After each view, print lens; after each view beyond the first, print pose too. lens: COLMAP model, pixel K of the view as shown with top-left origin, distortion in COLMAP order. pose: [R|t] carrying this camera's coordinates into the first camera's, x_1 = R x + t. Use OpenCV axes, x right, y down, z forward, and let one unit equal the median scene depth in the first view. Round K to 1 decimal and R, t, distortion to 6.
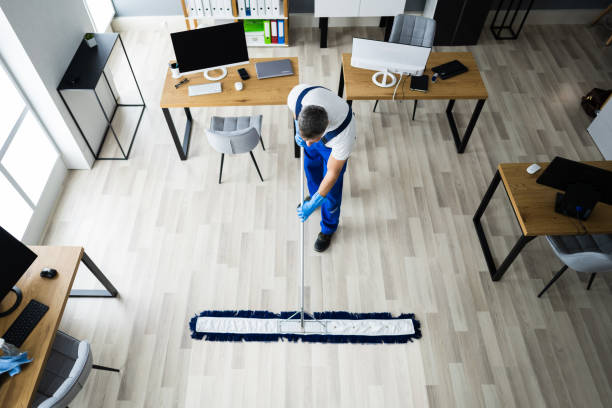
lens RADIAL K [[465.2, 0, 276.5], [0, 465.2, 175.8], [0, 0, 1]] dist [-0.045168, 0.054203]
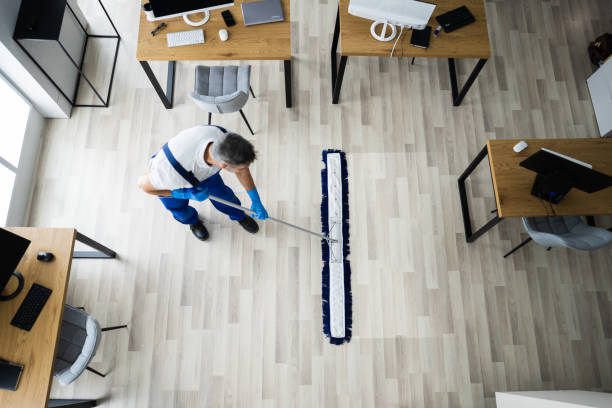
lens RADIAL K [[469.6, 0, 306.9], [0, 469.6, 219.6], [0, 0, 1]] dist [-0.042006, 0.054419]
pose [[0.997812, -0.008597, 0.065550, 0.018032], [-0.016118, 0.929955, 0.367320, -0.200858], [-0.064117, -0.367573, 0.927782, 0.017693]]
